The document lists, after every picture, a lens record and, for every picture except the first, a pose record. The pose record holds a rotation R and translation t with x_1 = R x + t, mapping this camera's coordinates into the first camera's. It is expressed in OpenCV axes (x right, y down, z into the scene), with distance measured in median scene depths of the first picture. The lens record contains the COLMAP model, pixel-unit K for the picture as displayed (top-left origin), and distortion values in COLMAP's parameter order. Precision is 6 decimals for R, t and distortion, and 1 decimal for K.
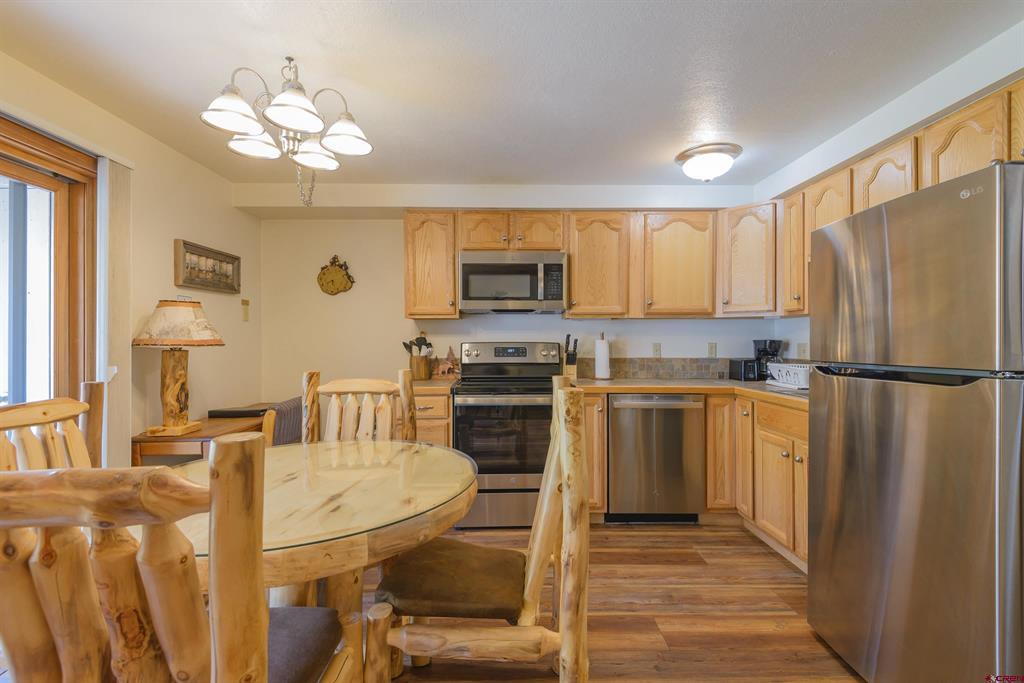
lens RADIAL K [[468.3, 0, 519.0], [0, 468.3, 340.6], [0, 0, 1]] dist [-0.001469, -0.009868]
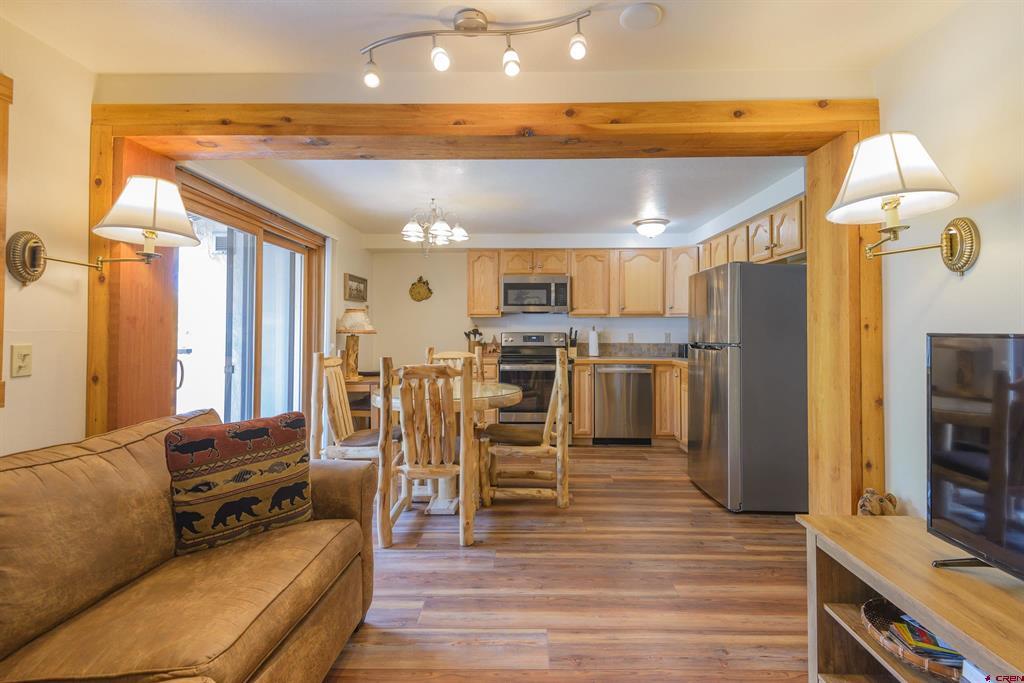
lens RADIAL K [[478.0, 0, 512.9], [0, 478.0, 323.1], [0, 0, 1]] dist [-0.028066, -0.000016]
pose [[0.998830, 0.002093, -0.048311, -0.011020], [-0.002928, 0.999847, -0.017218, 0.000627], [0.048268, 0.017340, 0.998684, -0.616108]]
